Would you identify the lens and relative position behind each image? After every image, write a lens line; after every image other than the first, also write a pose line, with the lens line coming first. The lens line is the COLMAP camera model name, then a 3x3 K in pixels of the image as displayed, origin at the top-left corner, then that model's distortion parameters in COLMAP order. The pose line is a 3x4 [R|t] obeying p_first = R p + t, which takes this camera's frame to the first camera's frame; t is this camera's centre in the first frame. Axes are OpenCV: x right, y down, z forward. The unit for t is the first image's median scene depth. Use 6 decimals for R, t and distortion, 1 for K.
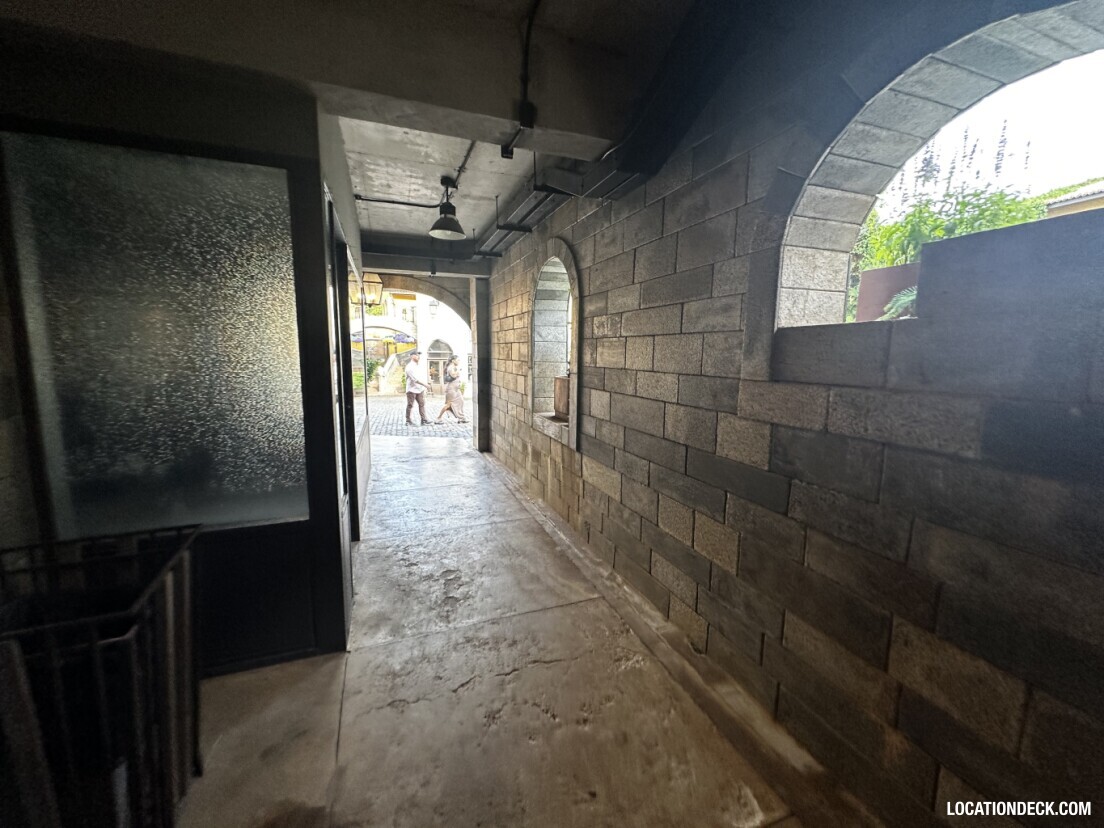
lens RADIAL K [[439.6, 0, 551.6], [0, 439.6, 412.4], [0, 0, 1]] dist [-0.001993, 0.000571]
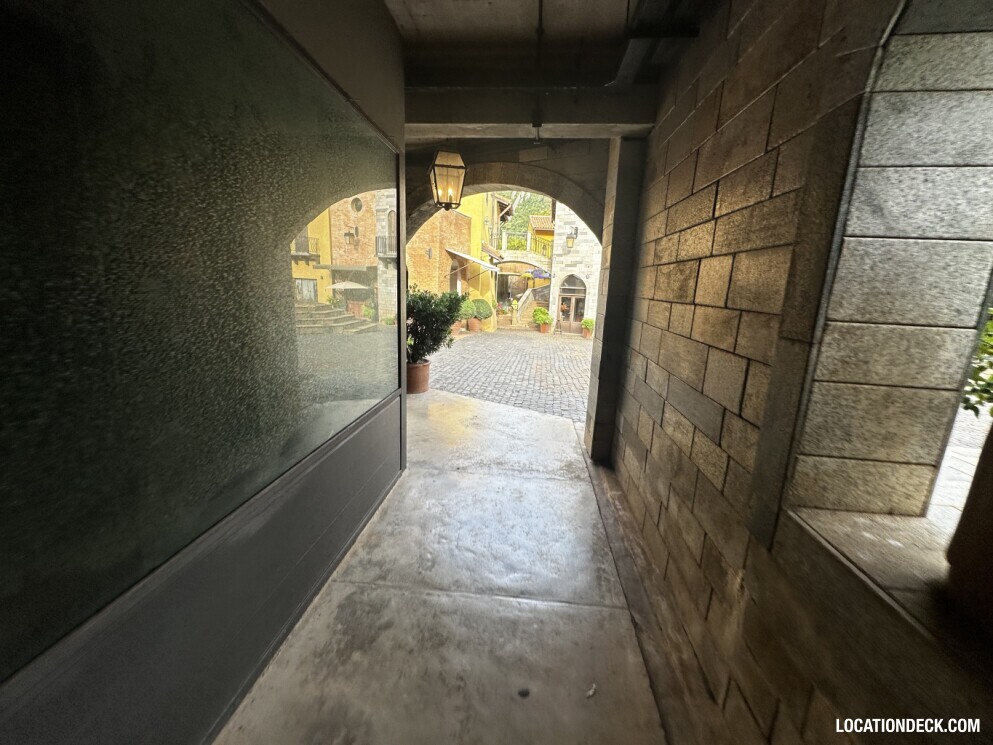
lens RADIAL K [[394.7, 0, 494.1], [0, 394.7, 372.5], [0, 0, 1]] dist [-0.000700, 0.000208]
pose [[0.898422, 0.118513, -0.422839, -0.152748], [-0.087780, 0.991928, 0.091508, -0.122444], [0.430271, -0.045096, 0.901573, 0.980646]]
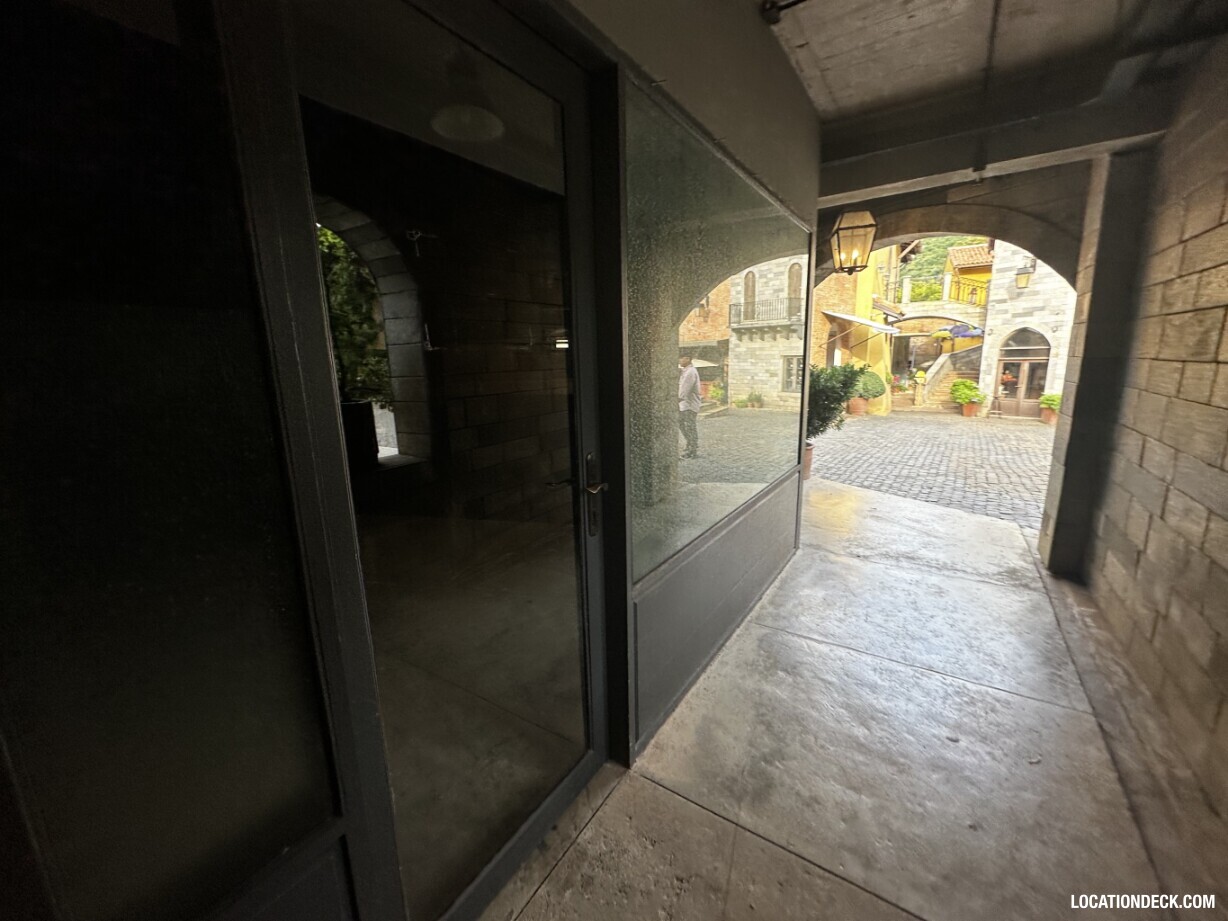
lens RADIAL K [[489.0, 0, 613.6], [0, 489.0, 458.7], [0, 0, 1]] dist [-0.001993, 0.000571]
pose [[0.582037, 0.136404, -0.801640, -0.084406], [-0.076082, 0.990641, 0.113325, -0.092992], [0.809595, -0.004969, 0.586967, 0.720906]]
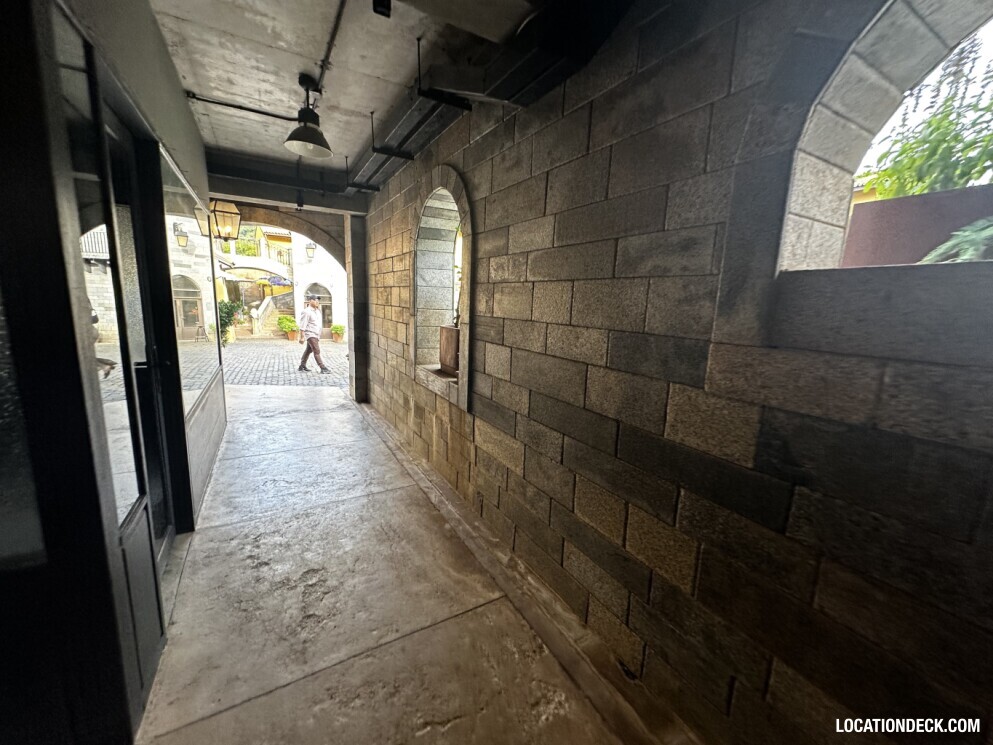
lens RADIAL K [[395.4, 0, 496.2], [0, 395.4, 371.1], [0, 0, 1]] dist [-0.001993, 0.000571]
pose [[0.986032, -0.001727, 0.166546, -0.019853], [-0.005235, 0.999131, 0.041359, -0.029361], [-0.166473, -0.041653, 0.985166, 0.230970]]
